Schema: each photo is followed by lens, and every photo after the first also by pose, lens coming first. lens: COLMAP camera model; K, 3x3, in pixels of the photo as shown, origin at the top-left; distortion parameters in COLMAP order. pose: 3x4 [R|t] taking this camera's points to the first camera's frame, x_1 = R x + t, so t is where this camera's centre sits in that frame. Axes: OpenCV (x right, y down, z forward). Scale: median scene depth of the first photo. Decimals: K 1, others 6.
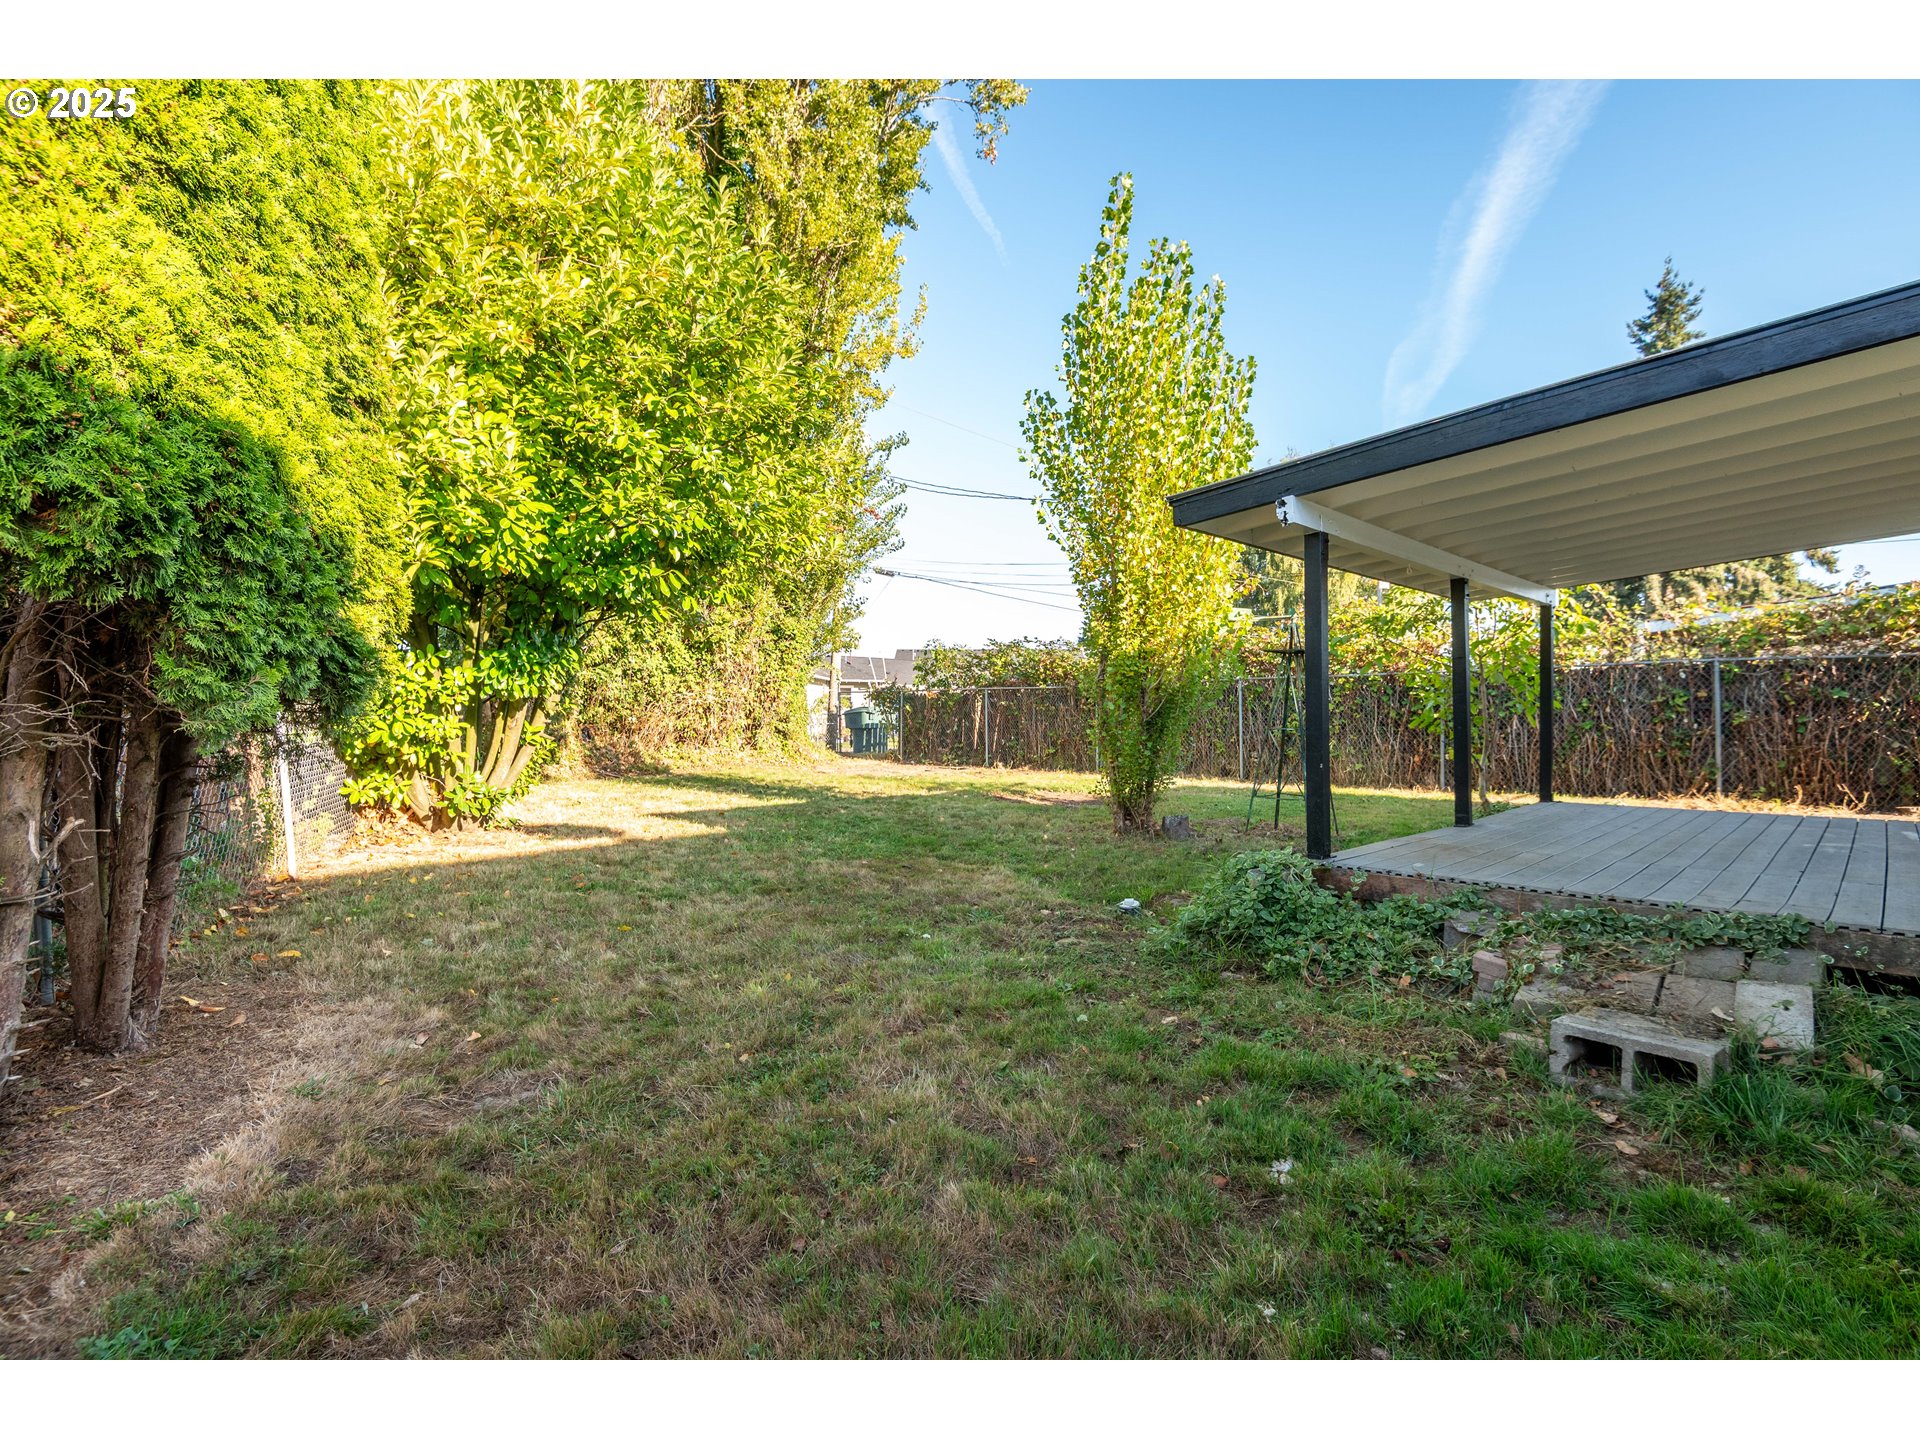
lens RADIAL K [[942.1, 0, 996.0], [0, 942.1, 714.0], [0, 0, 1]] dist [0.000193, -0.015864]
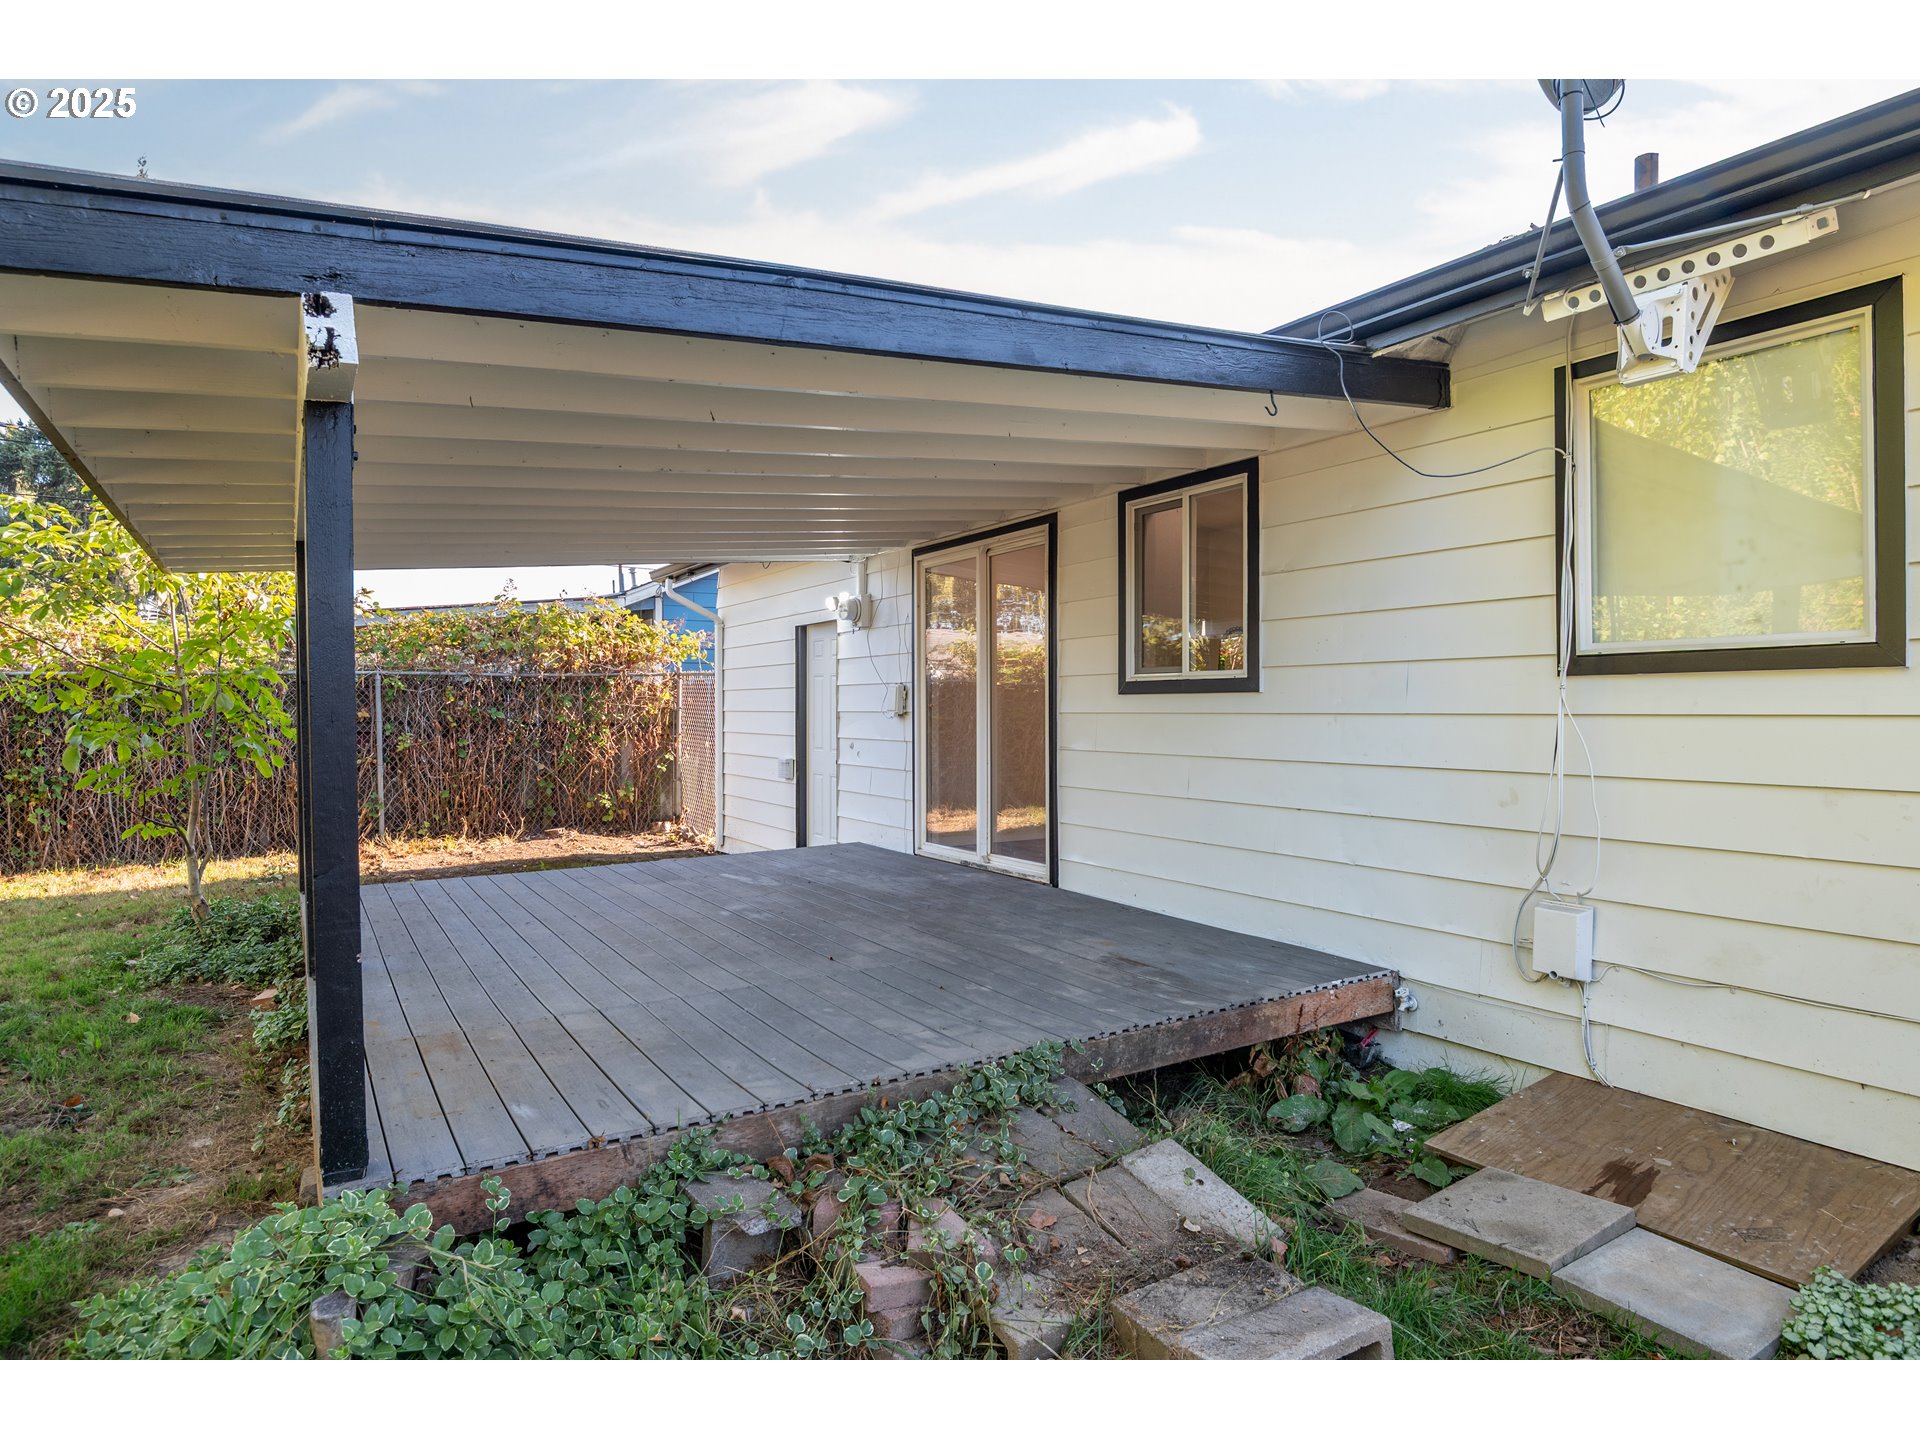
lens RADIAL K [[1072.6, 0, 955.2], [0, 1072.6, 706.6], [0, 0, 1]] dist [-0.004381, -0.013840]
pose [[0.237831, 0.001586, 0.971305, -0.027287], [0.001514, 0.999997, -0.002003, -0.026716], [-0.971305, 0.001947, 0.237828, 0.297058]]
